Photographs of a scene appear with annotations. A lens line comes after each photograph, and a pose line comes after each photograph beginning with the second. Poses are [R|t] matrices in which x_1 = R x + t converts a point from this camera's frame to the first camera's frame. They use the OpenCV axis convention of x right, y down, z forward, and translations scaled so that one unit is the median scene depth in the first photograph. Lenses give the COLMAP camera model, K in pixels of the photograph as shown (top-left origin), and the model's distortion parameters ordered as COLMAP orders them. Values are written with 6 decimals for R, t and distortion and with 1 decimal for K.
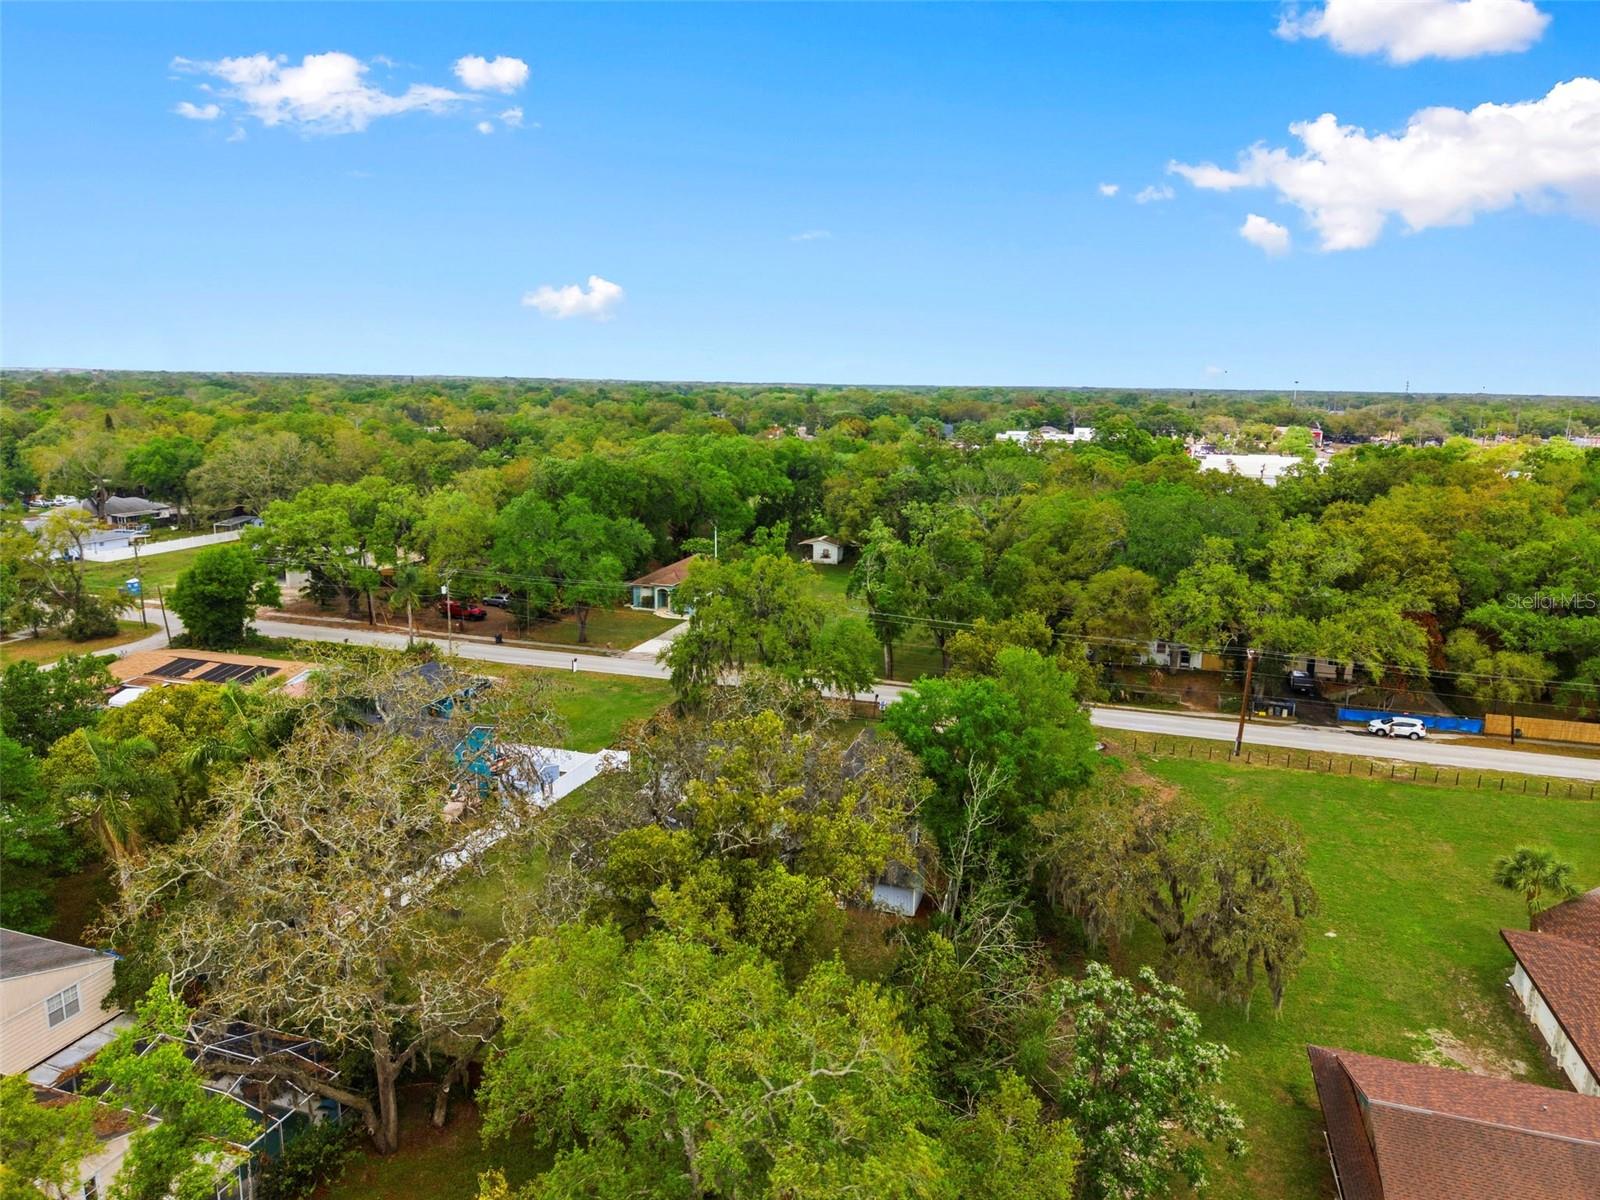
lens RADIAL K [[1061.1, 0, 801.3], [0, 1061.1, 613.6], [0, 0, 1]] dist [0.030804, -0.031575]
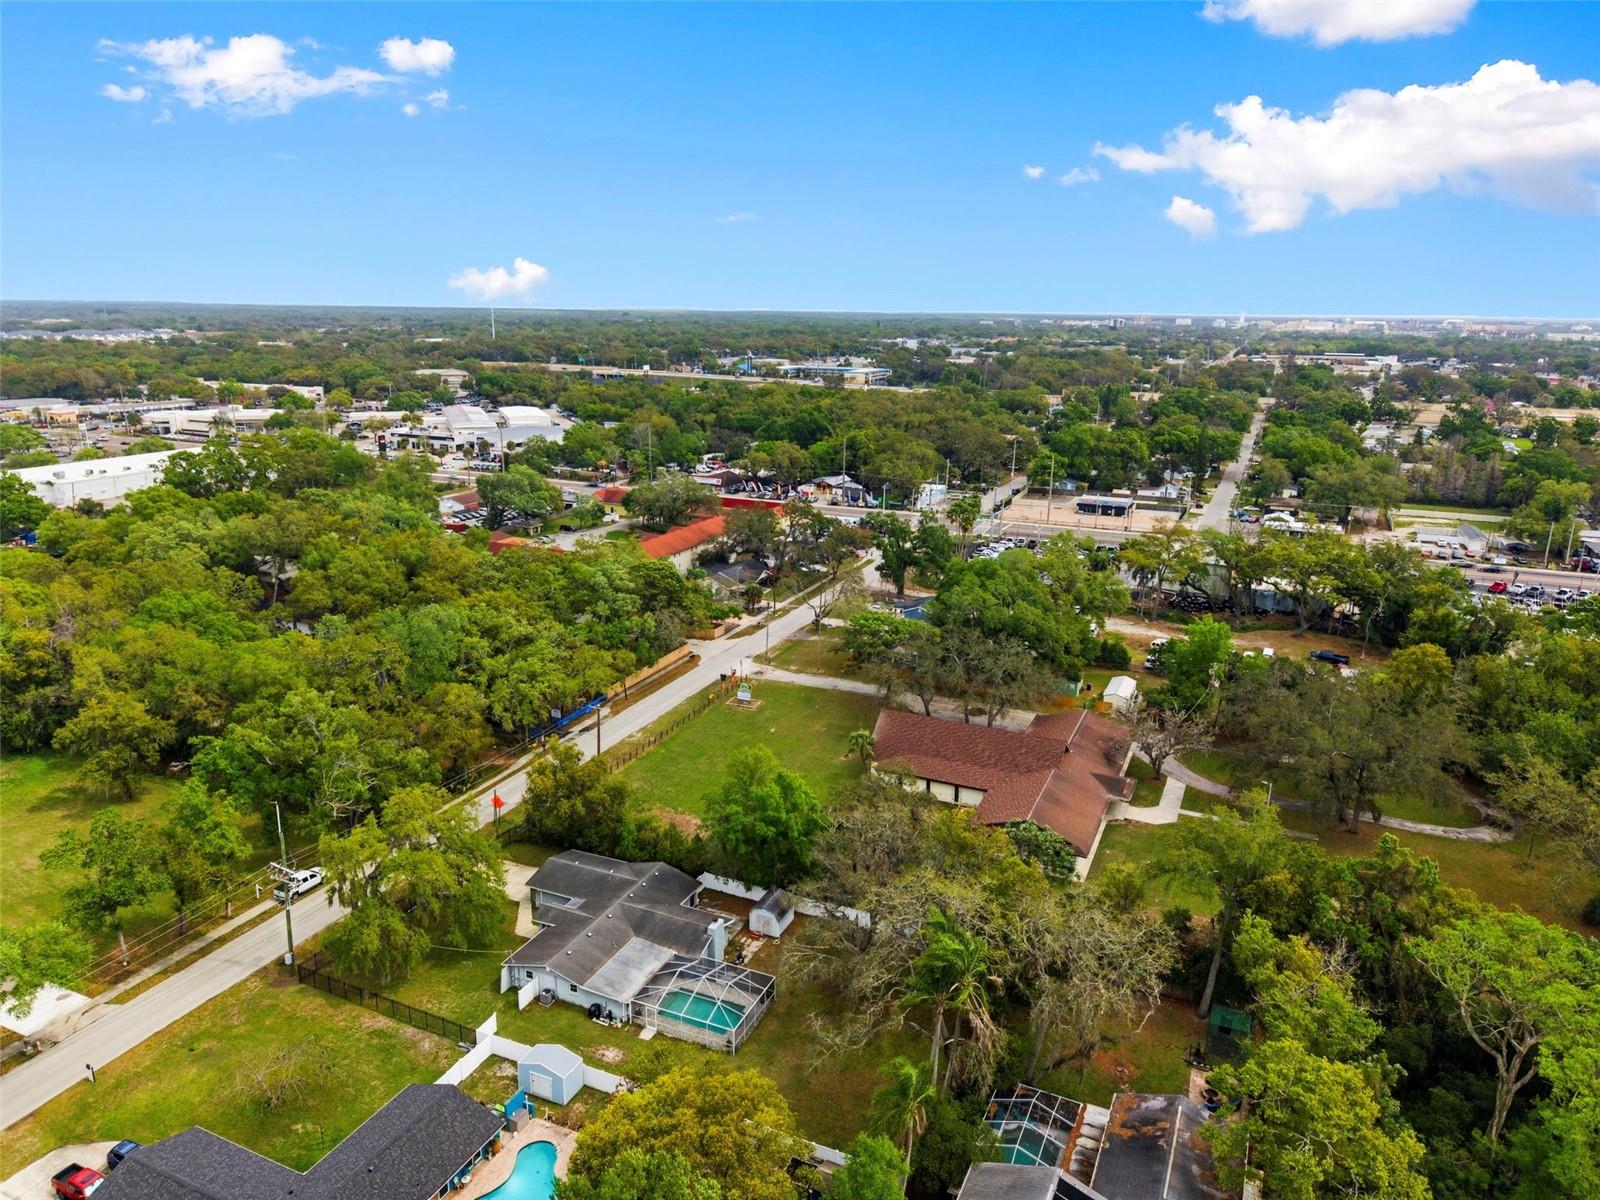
lens RADIAL K [[1067.6, 0, 800.0], [0, 1067.6, 600.0], [0, 0, 1]] dist [0.056098, -0.092796]
pose [[0.119305, -0.277058, 0.953418, -0.870169], [0.197569, 0.947697, 0.250673, -0.395686], [-0.973002, 0.158460, 0.167804, 0.402324]]
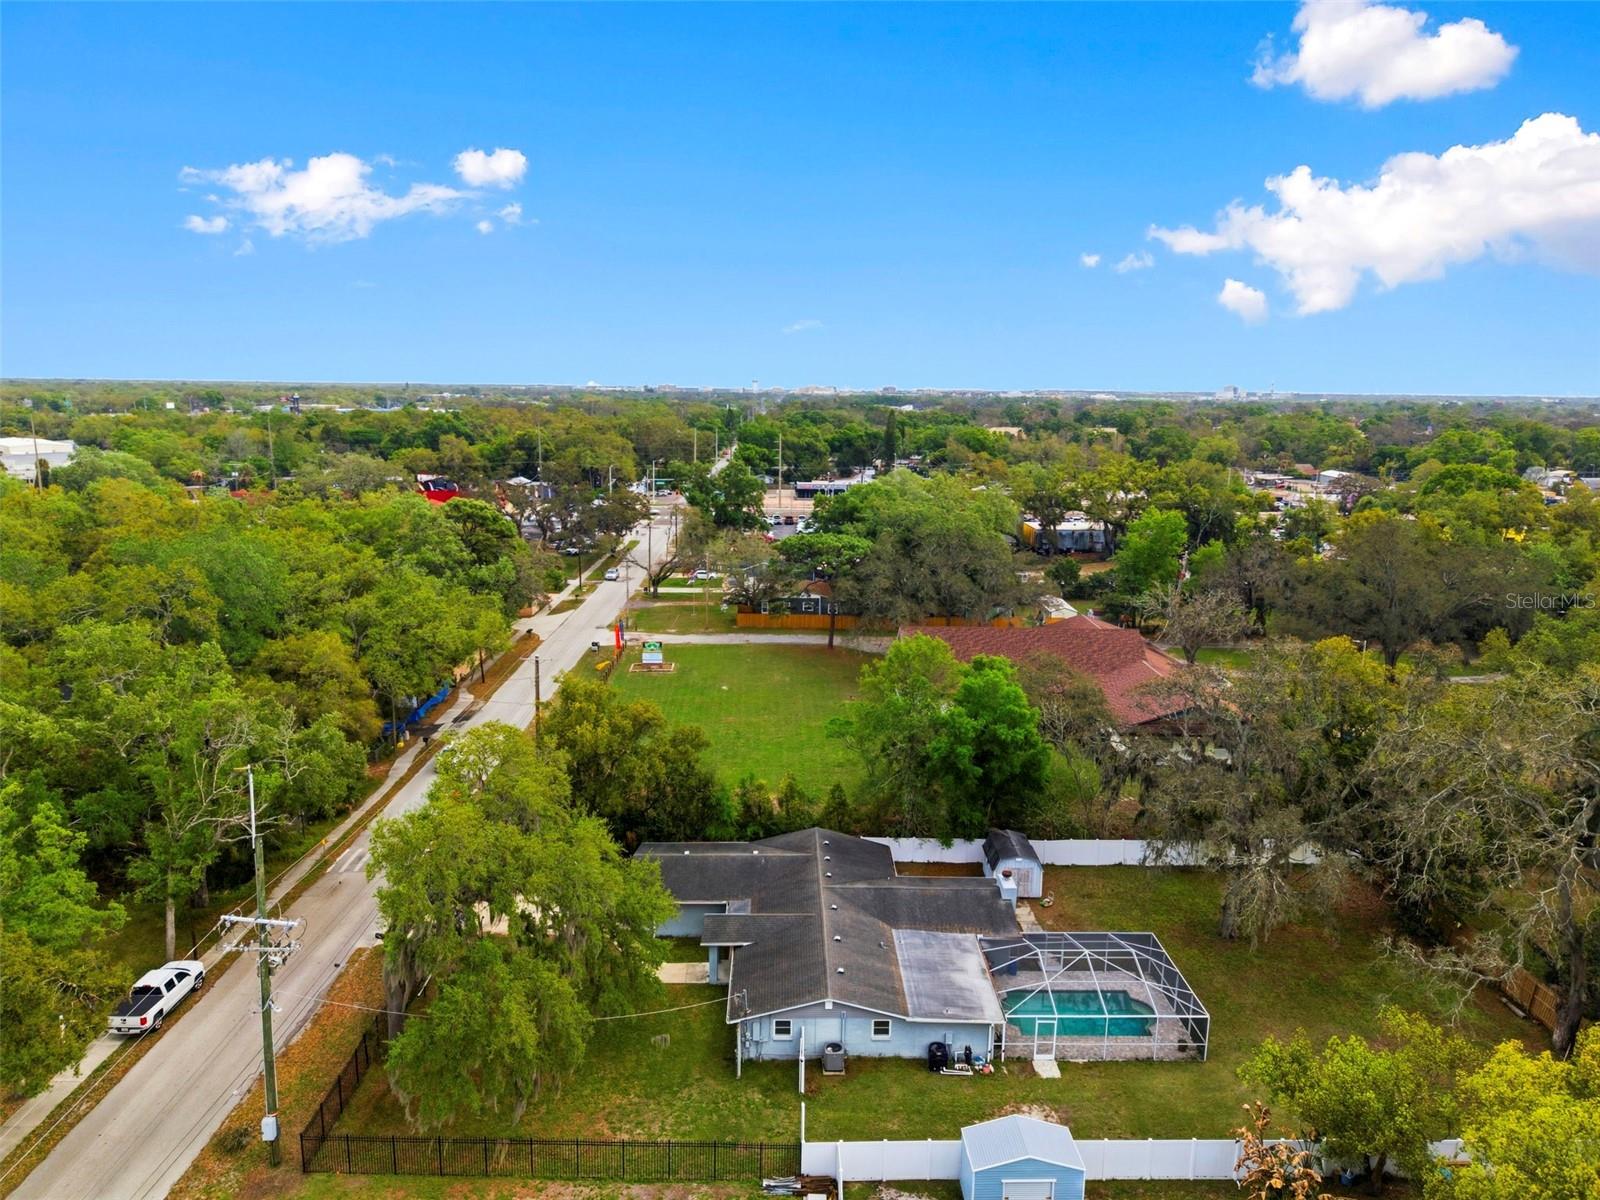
lens RADIAL K [[1063.4, 0, 801.2], [0, 1063.4, 609.7], [0, 0, 1]] dist [0.061855, -0.093102]
pose [[-0.309230, -0.214286, 0.926530, -0.512015], [0.180285, 0.943405, 0.278359, -0.216703], [-0.933742, 0.253117, -0.253097, 0.924204]]
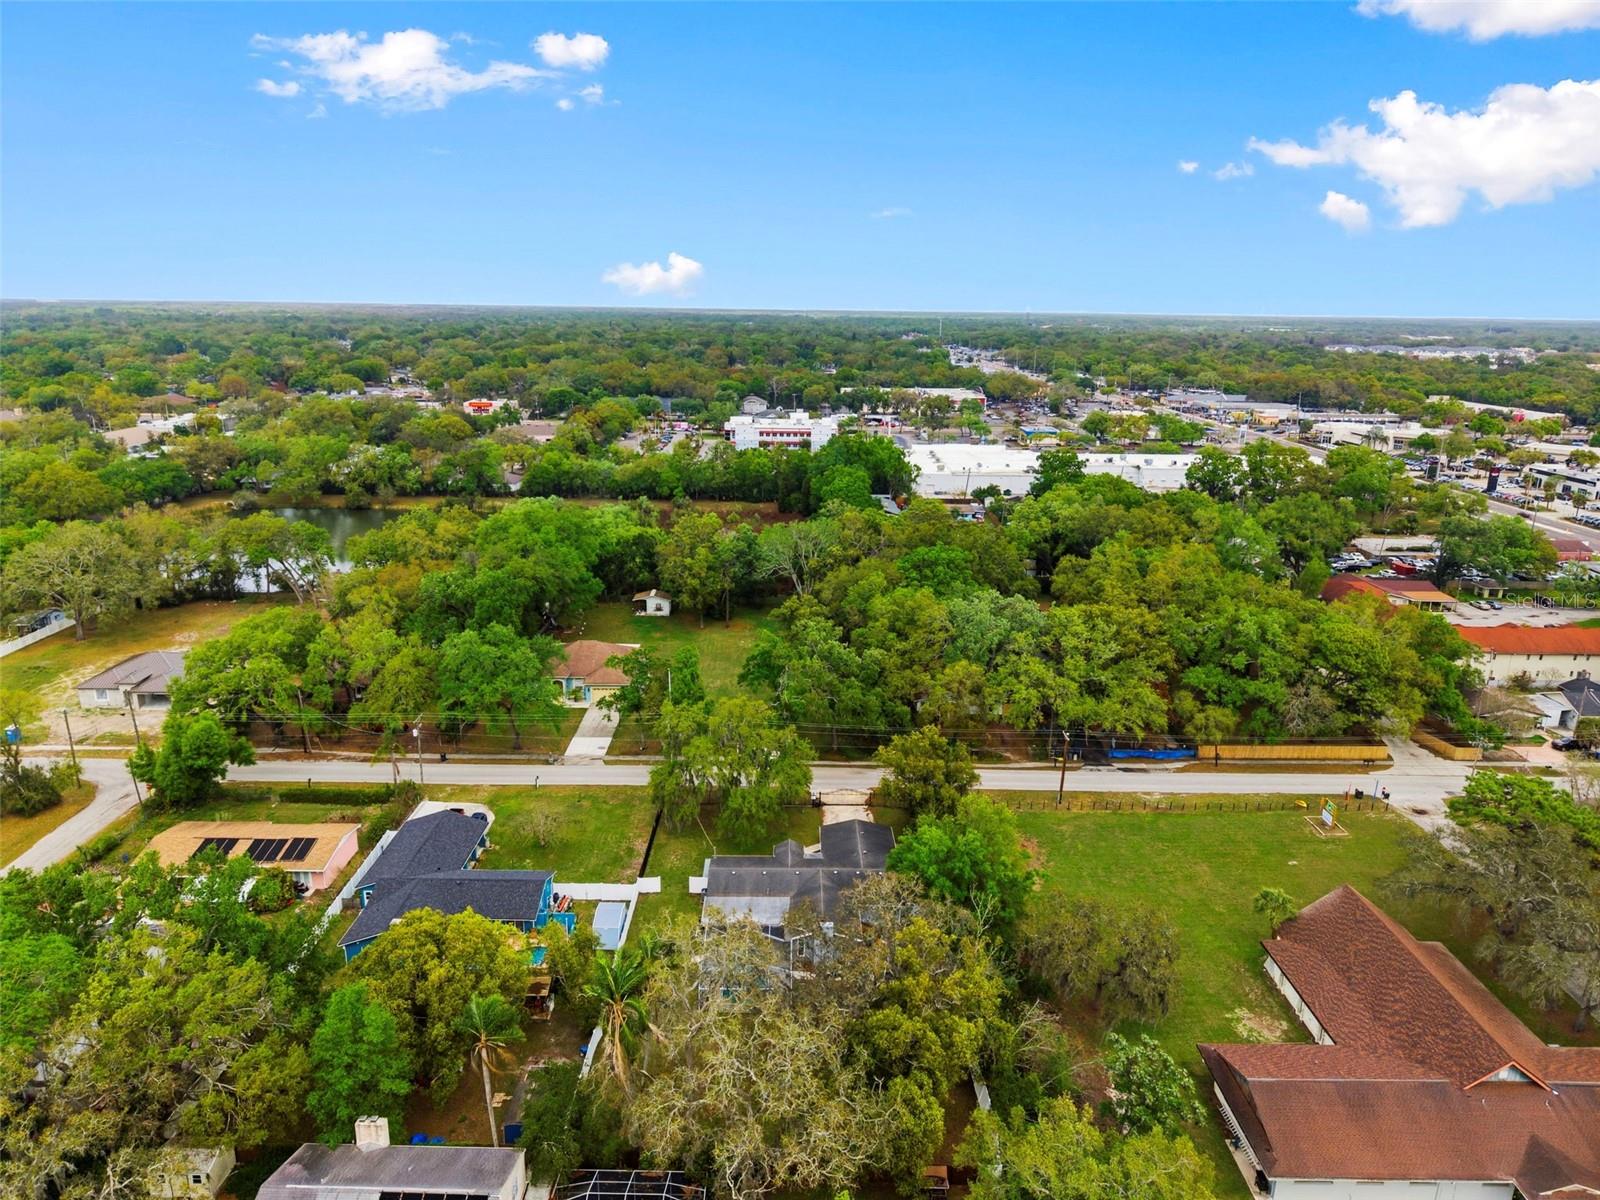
lens RADIAL K [[1067.6, 0, 800.0], [0, 1067.6, 600.0], [0, 0, 1]] dist [0.056098, -0.092796]
pose [[0.951942, -0.083762, 0.294602, -0.307632], [0.065286, 0.995264, 0.072019, -0.250051], [-0.299239, -0.049324, 0.952902, -0.244233]]
